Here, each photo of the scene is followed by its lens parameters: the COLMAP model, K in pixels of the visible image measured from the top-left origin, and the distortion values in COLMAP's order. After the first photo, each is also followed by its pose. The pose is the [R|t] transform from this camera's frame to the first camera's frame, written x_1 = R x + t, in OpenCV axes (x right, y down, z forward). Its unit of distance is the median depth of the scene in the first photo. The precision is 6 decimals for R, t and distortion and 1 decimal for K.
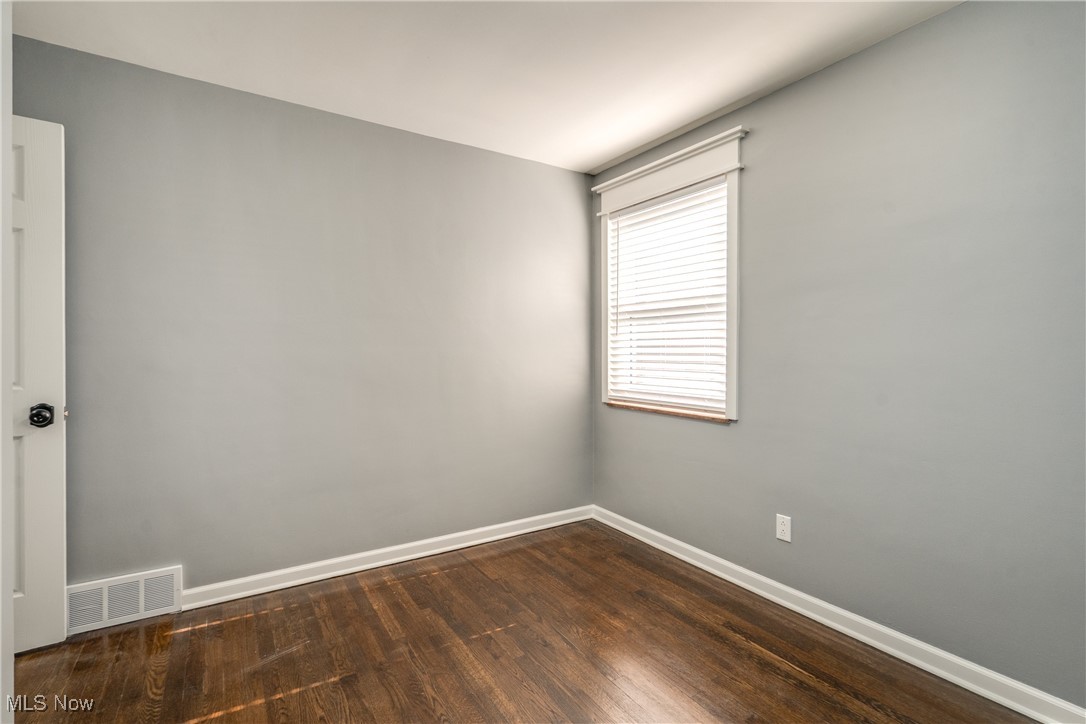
lens RADIAL K [[516.8, 0, 557.9], [0, 516.8, 365.3], [0, 0, 1]] dist [-0.001799, 0.000758]
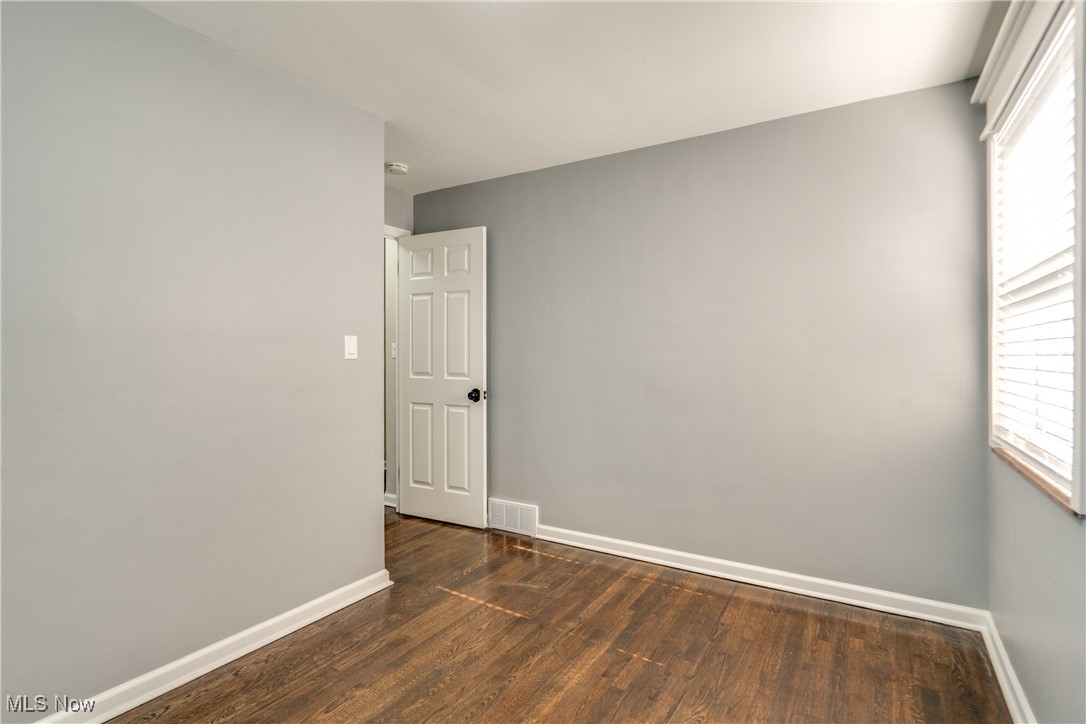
lens RADIAL K [[495.0, 0, 513.1], [0, 495.0, 364.7], [0, 0, 1]] dist [-0.000279, 0.000585]
pose [[0.431628, 0.014217, -0.901940, 0.498537], [-0.027009, 0.999631, 0.002831, -0.012423], [0.901647, 0.023138, 0.431853, 0.334879]]
